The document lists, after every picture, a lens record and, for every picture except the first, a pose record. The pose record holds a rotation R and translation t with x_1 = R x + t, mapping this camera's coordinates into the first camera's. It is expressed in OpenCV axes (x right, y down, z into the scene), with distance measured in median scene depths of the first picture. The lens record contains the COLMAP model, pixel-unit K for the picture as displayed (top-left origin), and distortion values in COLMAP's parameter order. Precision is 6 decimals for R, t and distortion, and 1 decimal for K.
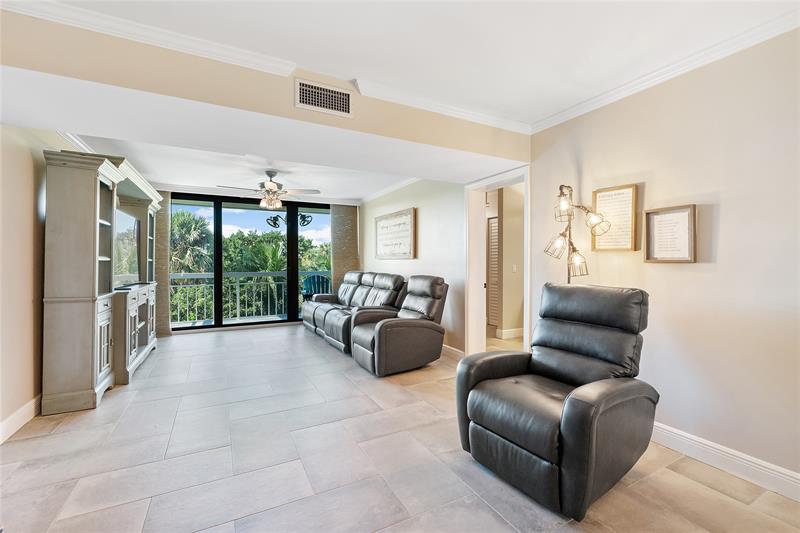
lens RADIAL K [[339.8, 0, 400.0], [0, 339.8, 266.5], [0, 0, 1]] dist [-0.000155, -0.000119]
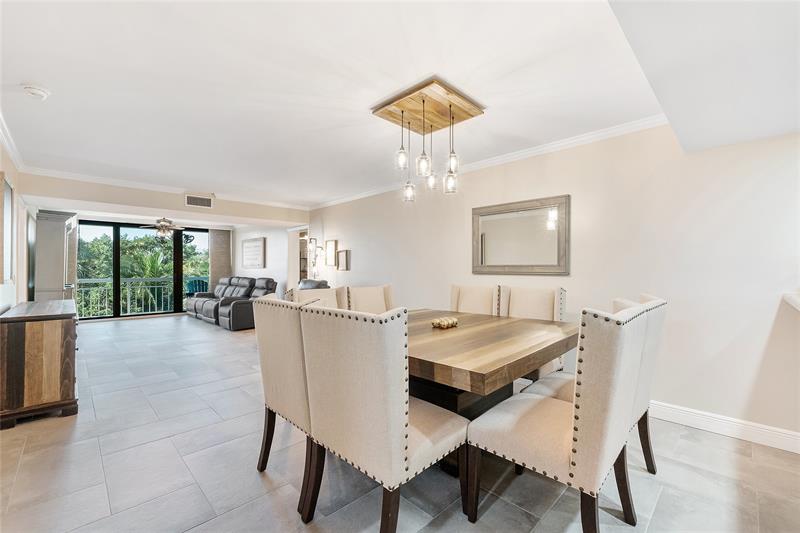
lens RADIAL K [[339.8, 0, 400.0], [0, 339.8, 266.5], [0, 0, 1]] dist [-0.000155, -0.000119]
pose [[0.958874, 0.000866, 0.283831, 0.203015], [0.005041, 0.999786, -0.020080, 0.005904], [-0.283788, 0.020685, 0.958664, -0.750883]]
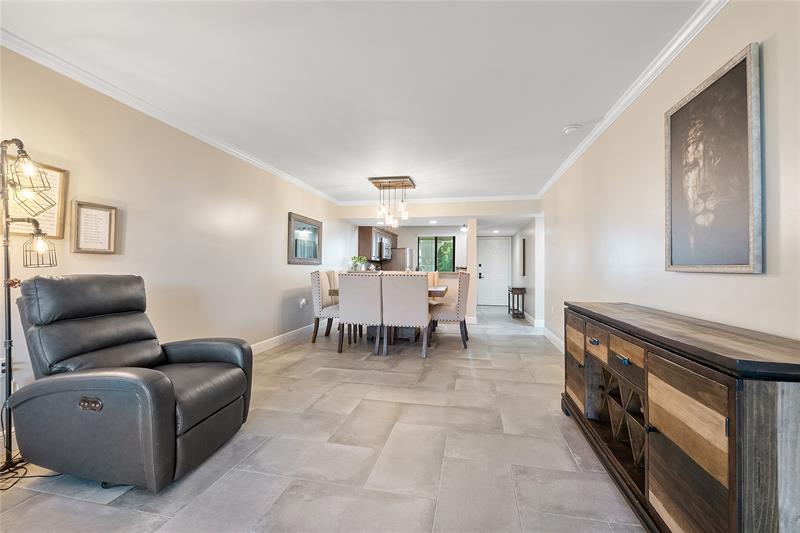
lens RADIAL K [[339.8, 0, 400.0], [0, 339.8, 266.5], [0, 0, 1]] dist [-0.000155, -0.000119]
pose [[-0.768016, 0.002355, 0.640426, -0.301089], [0.003984, 0.999991, 0.001100, 0.015866], [-0.640418, 0.003396, -0.768019, 0.523740]]
